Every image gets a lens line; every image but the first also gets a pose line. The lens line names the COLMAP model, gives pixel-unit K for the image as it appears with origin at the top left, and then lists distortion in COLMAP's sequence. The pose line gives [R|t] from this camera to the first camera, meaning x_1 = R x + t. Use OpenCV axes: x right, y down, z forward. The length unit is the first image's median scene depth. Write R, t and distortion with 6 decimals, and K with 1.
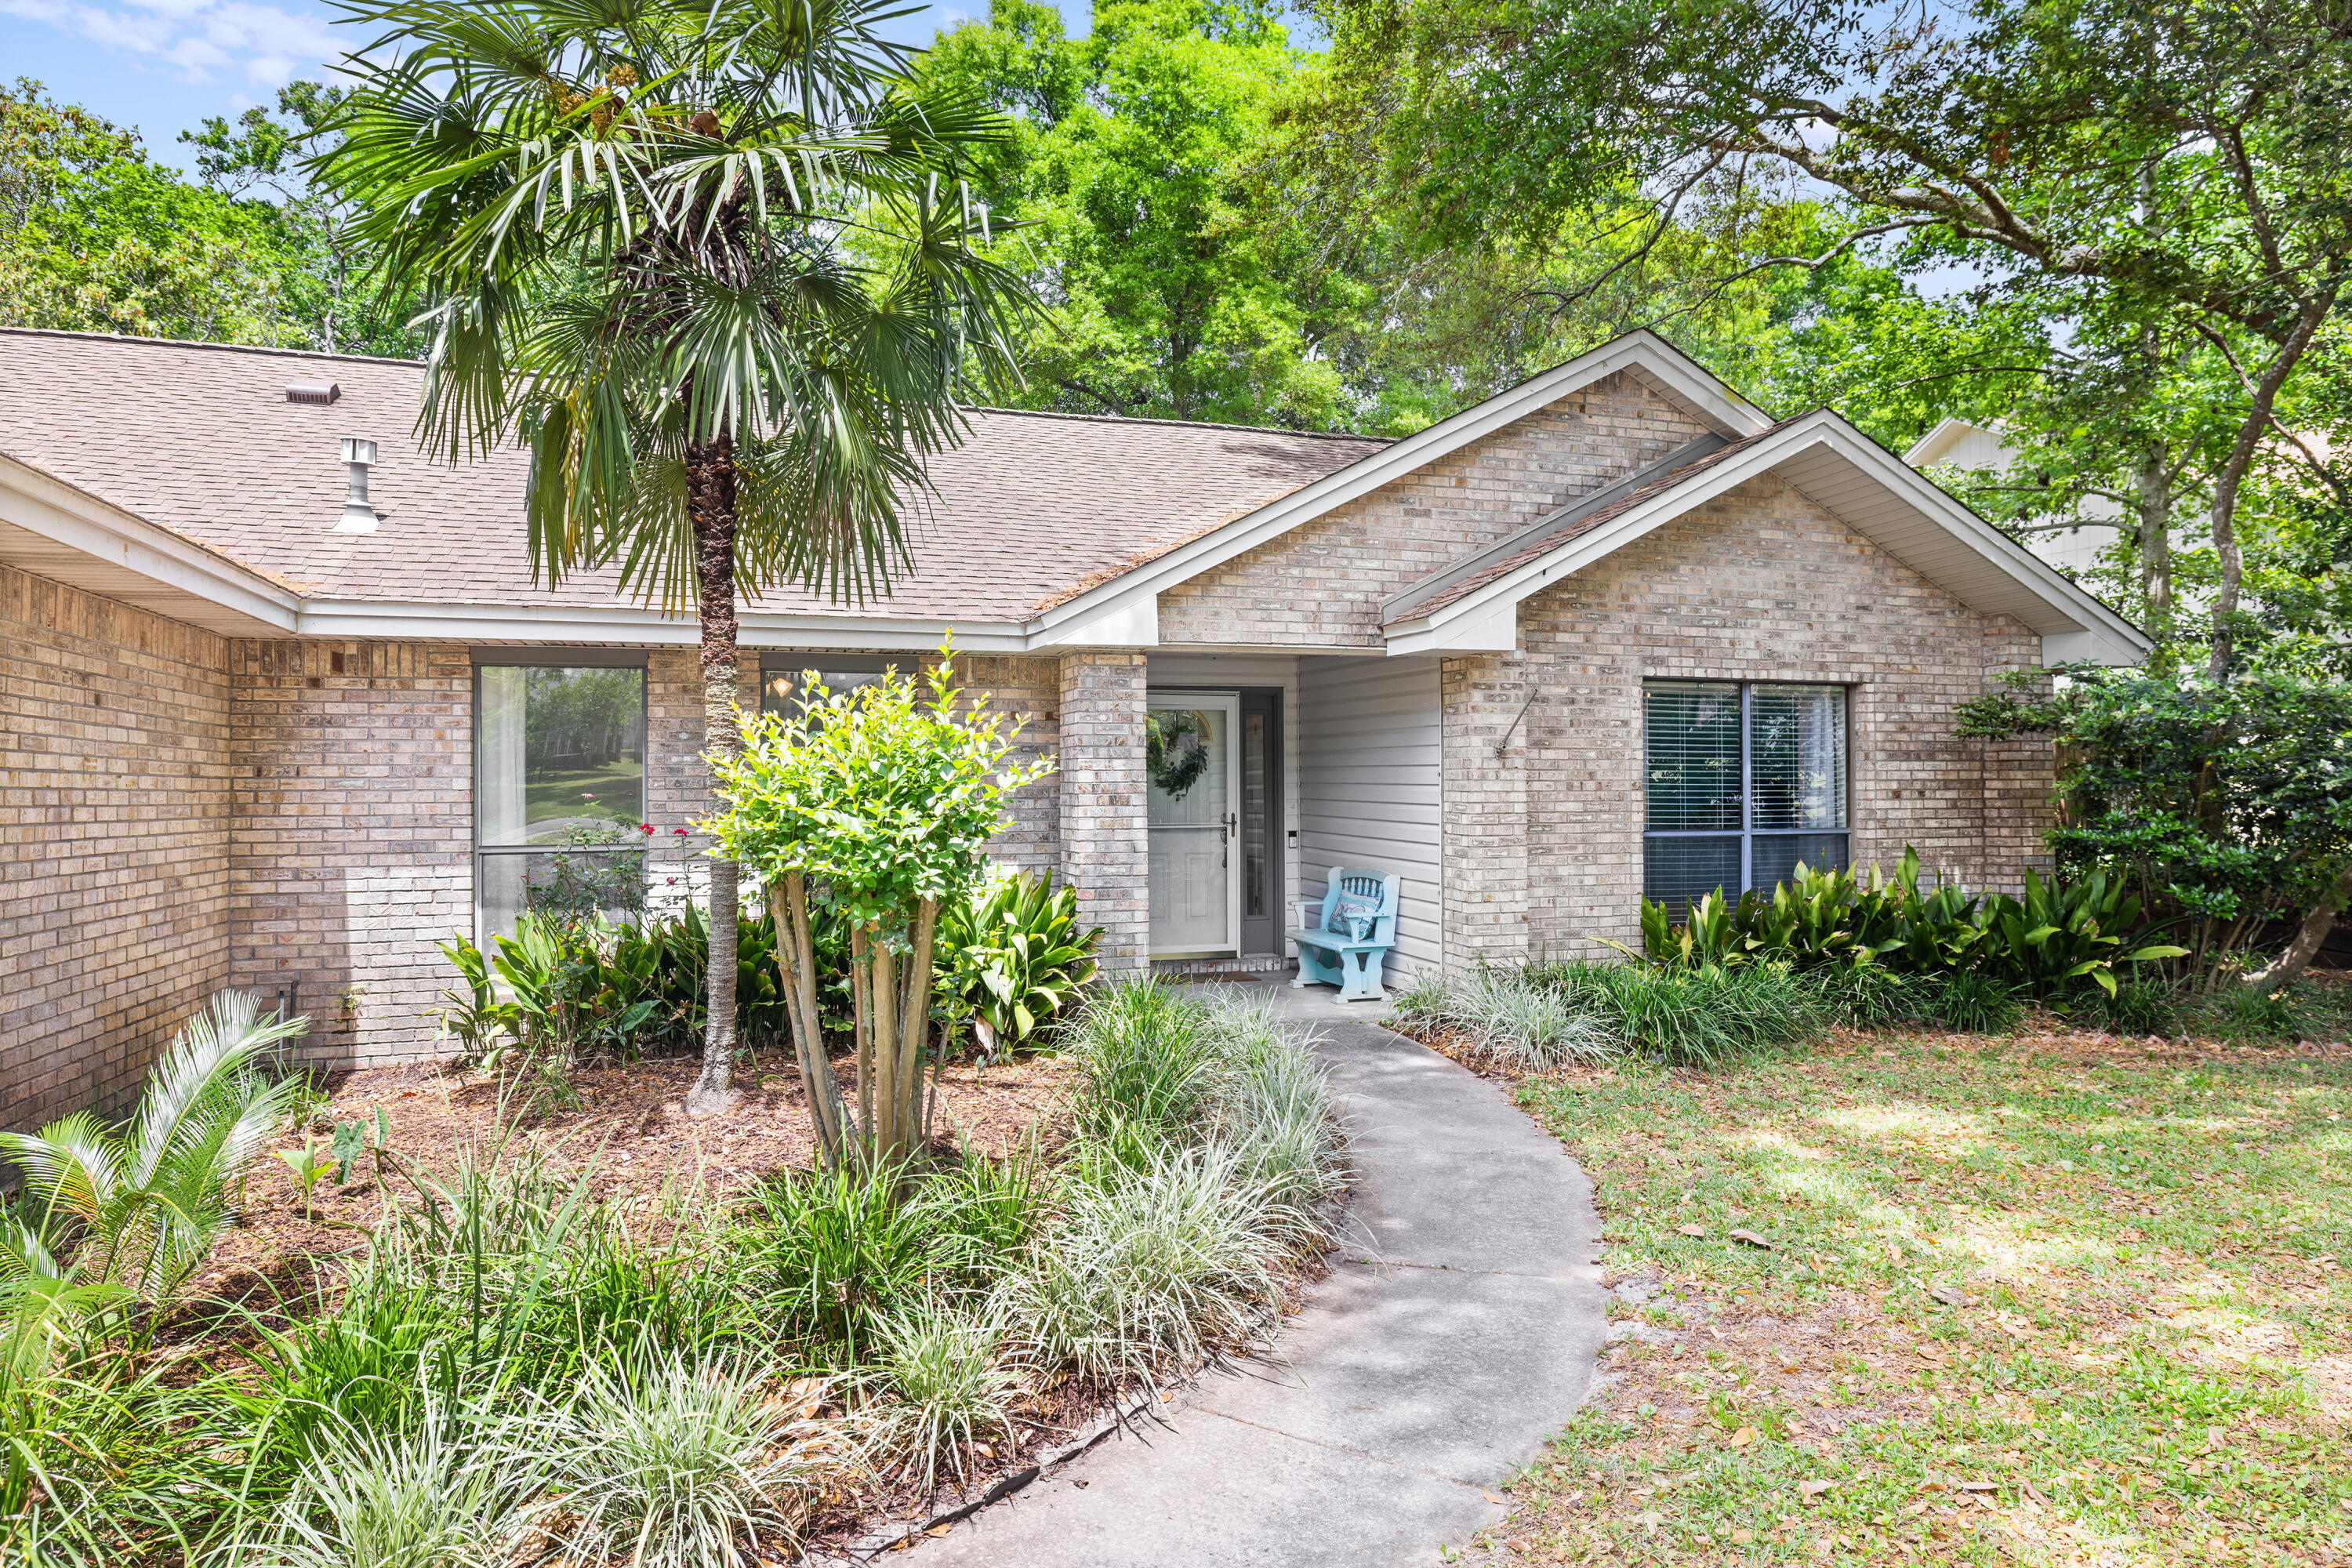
lens RADIAL K [[1374.6, 0, 1158.9], [0, 1374.6, 781.7], [0, 0, 1]] dist [-0.019510, 0.012810]
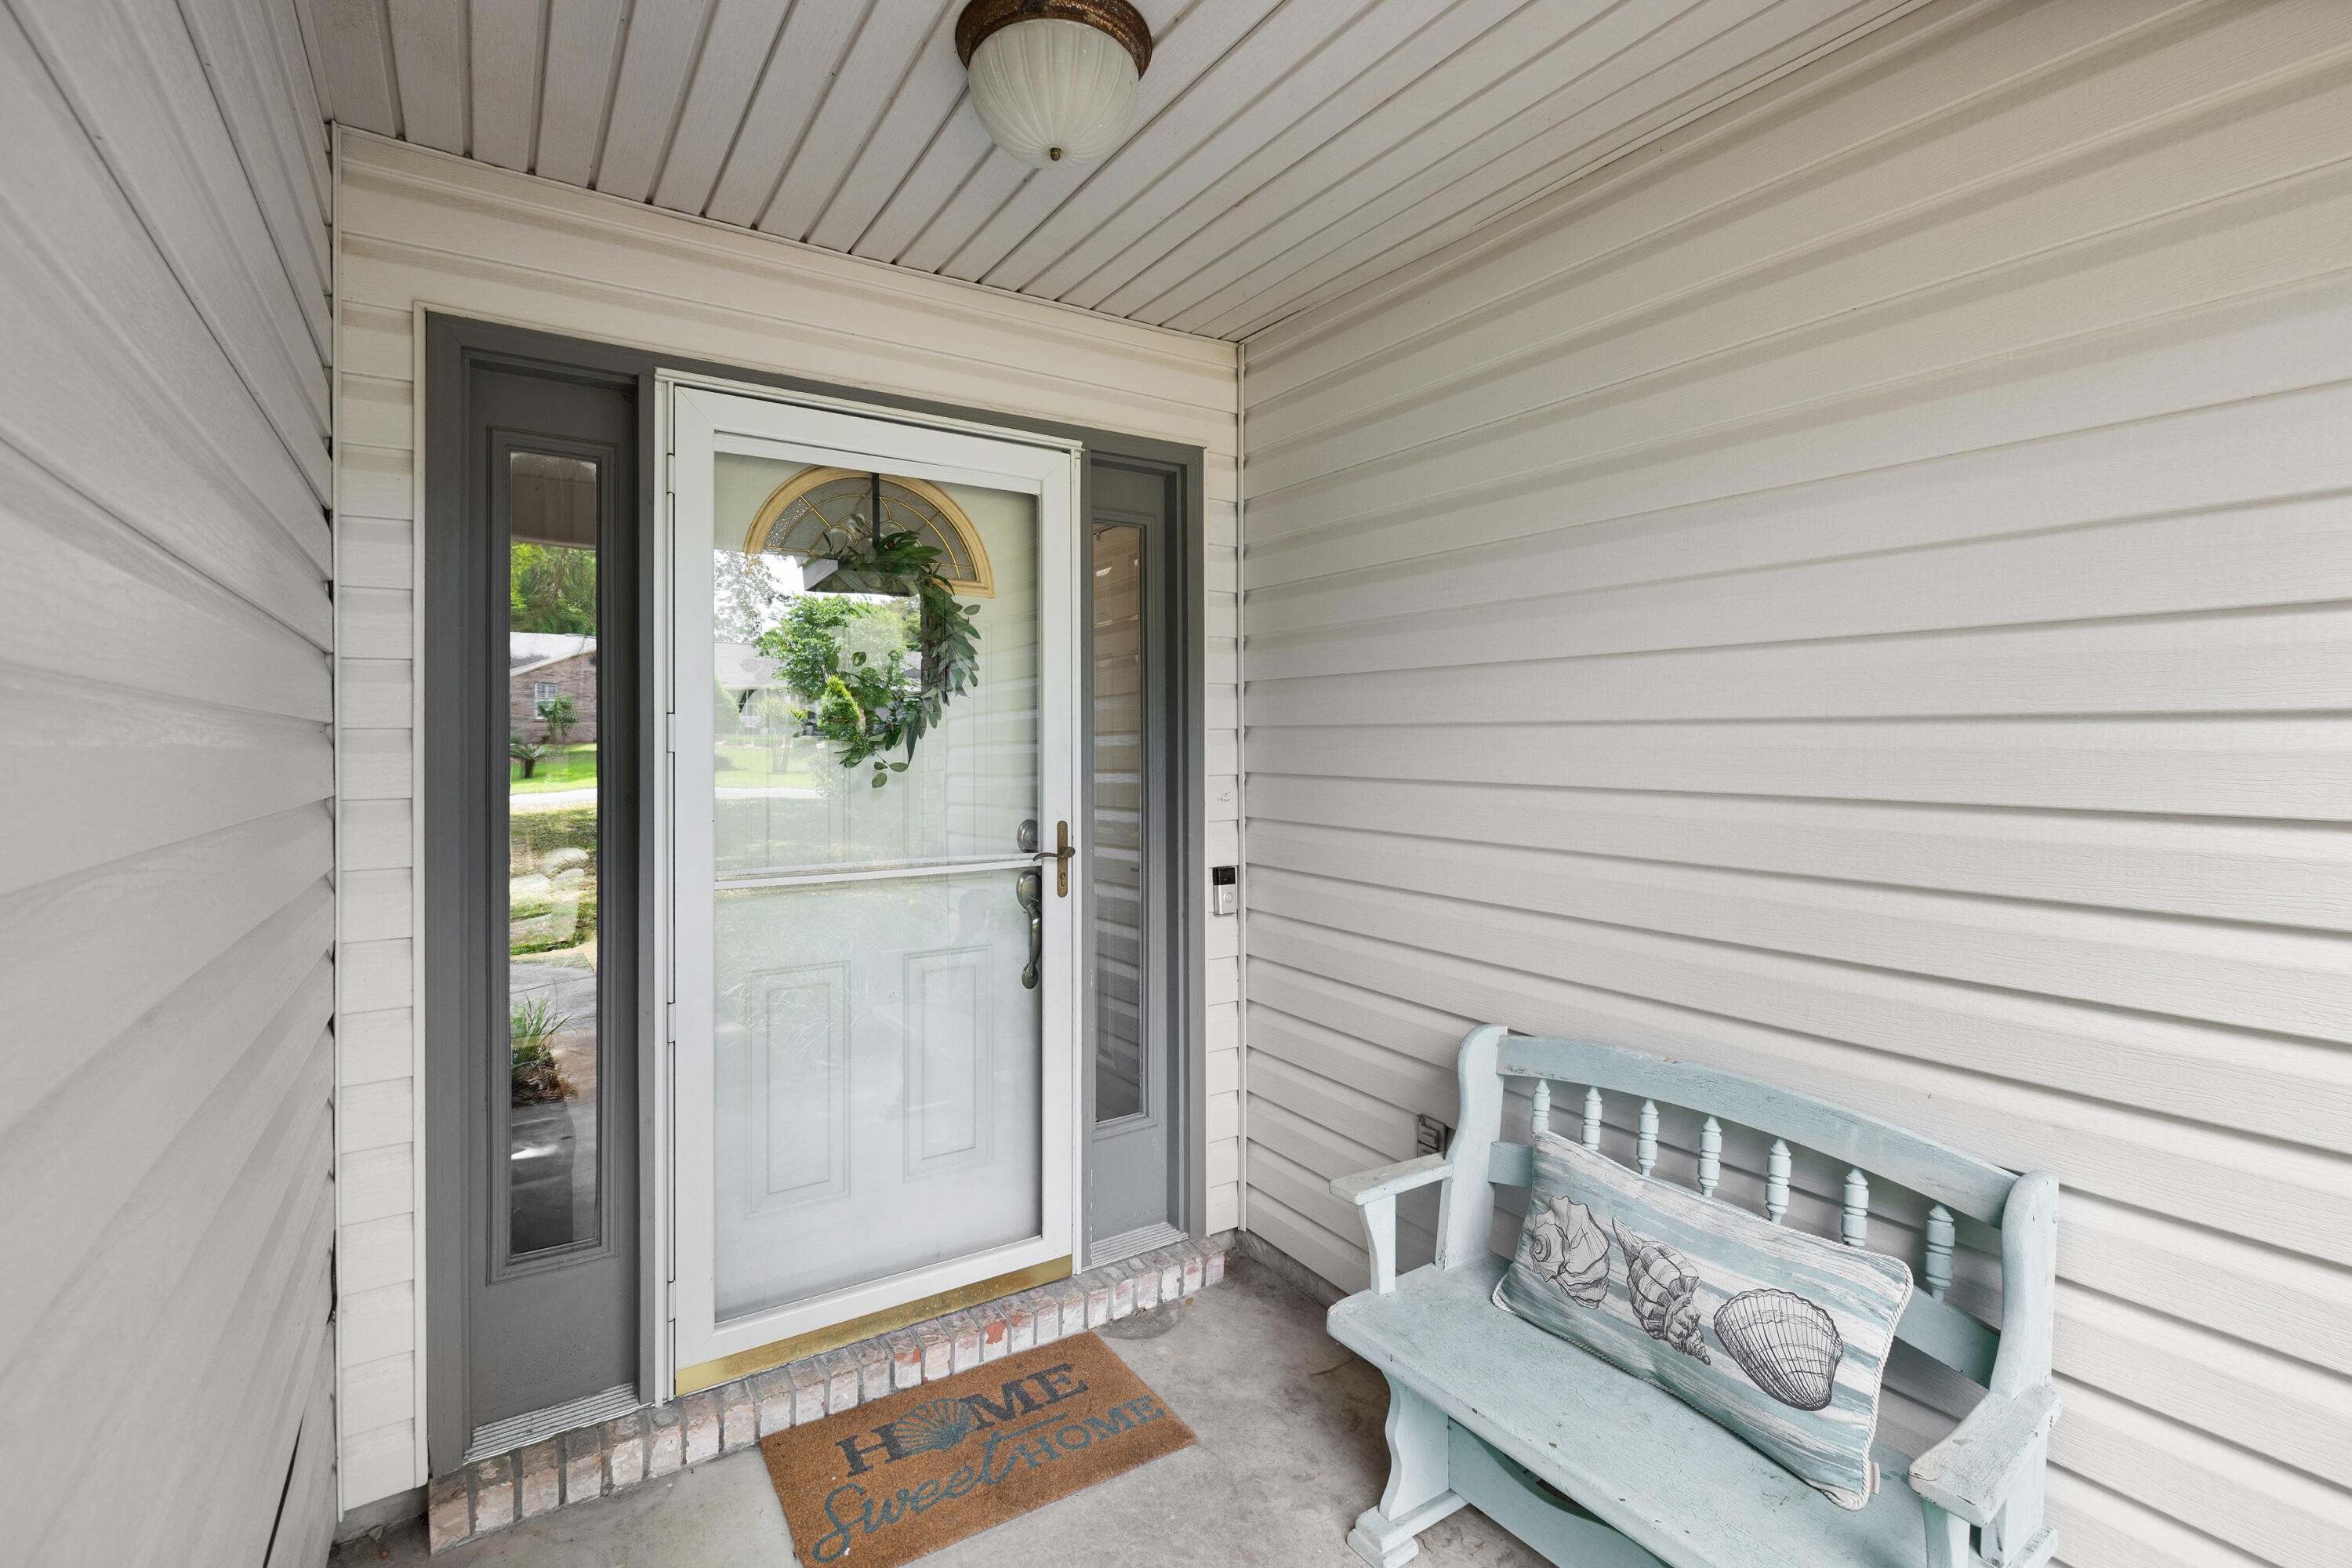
lens RADIAL K [[1065.5, 0, 1179.5], [0, 1065.5, 740.5], [0, 0, 1]] dist [-0.000857, -0.000147]
pose [[0.964813, 0.004560, 0.262899, 0.018816], [-0.005580, 0.999980, 0.003131, 0.004475], [-0.262879, -0.004487, 0.964818, 0.913614]]
